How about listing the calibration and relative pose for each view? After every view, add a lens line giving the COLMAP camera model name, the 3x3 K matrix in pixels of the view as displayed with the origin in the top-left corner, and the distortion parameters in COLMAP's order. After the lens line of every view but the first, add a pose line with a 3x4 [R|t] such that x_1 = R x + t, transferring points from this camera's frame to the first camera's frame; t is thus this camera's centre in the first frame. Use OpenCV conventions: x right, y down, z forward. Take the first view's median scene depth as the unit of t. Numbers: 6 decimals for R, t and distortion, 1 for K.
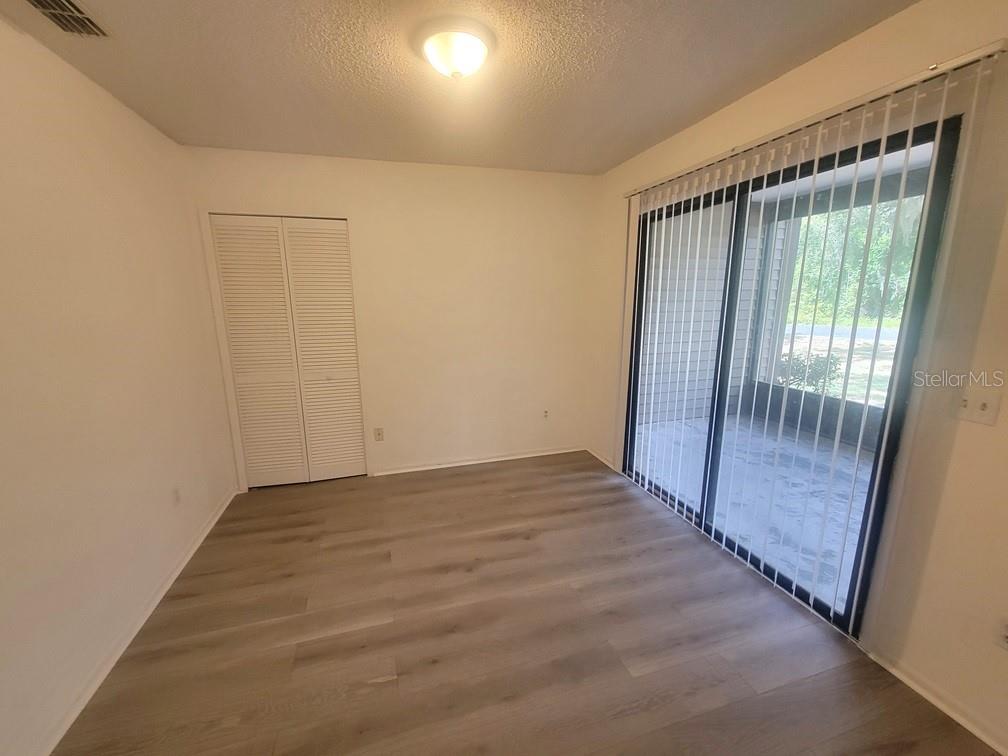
lens RADIAL K [[410.4, 0, 503.3], [0, 410.4, 380.6], [0, 0, 1]] dist [0.000442, -0.002598]
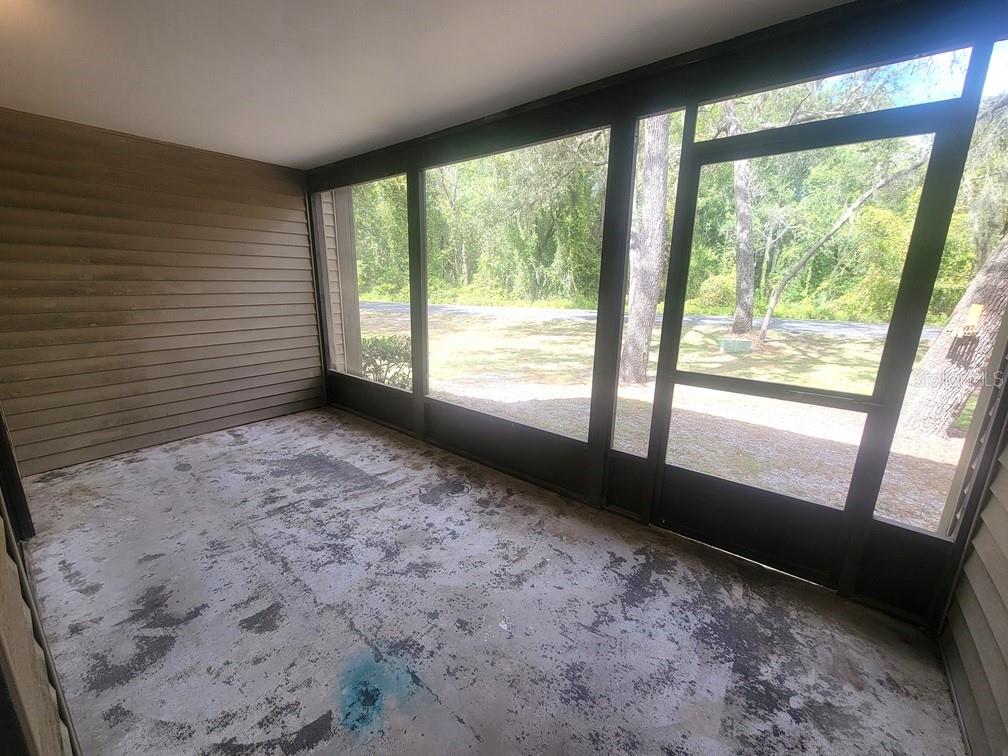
lens RADIAL K [[410.4, 0, 501.0], [0, 410.4, 377.9], [0, 0, 1]] dist [0.000442, -0.002598]
pose [[0.827310, -0.111416, 0.550586, 0.562130], [0.095082, 0.993765, 0.058228, 0.000521], [-0.553641, 0.004178, 0.832745, 0.032982]]
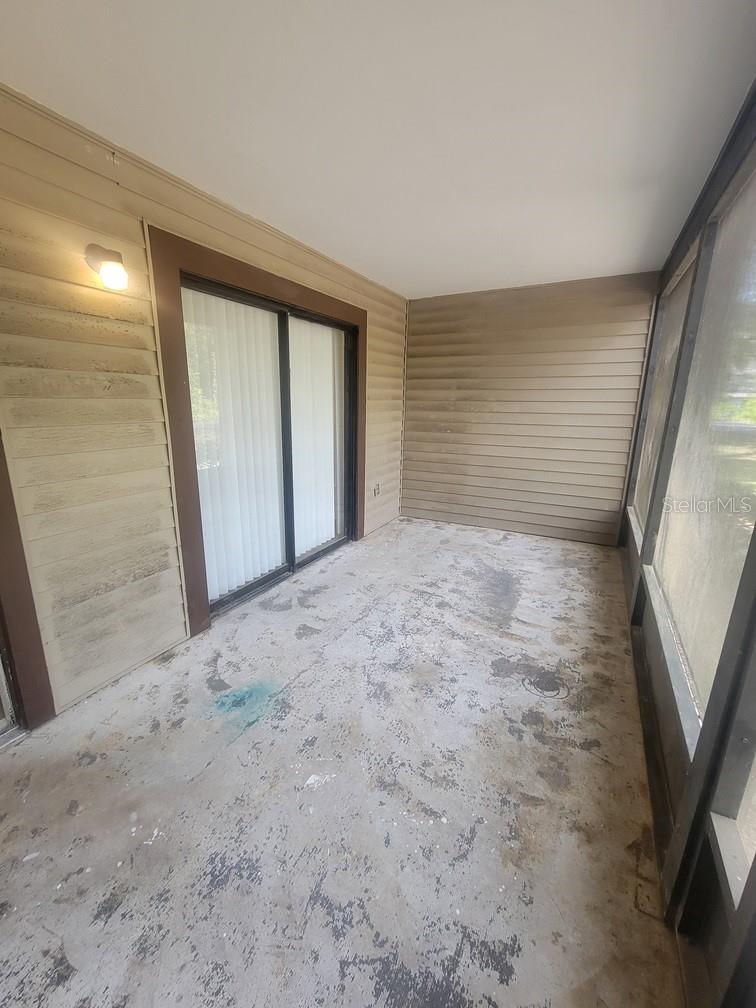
lens RADIAL K [[410.4, 0, 378.2], [0, 410.4, 501.2], [0, 0, 1]] dist [0.000442, -0.002598]
pose [[0.716302, 0.180483, -0.674046, 1.061000], [-0.157914, 0.982838, 0.095351, -0.015910], [0.679687, 0.038141, 0.732510, 0.153728]]
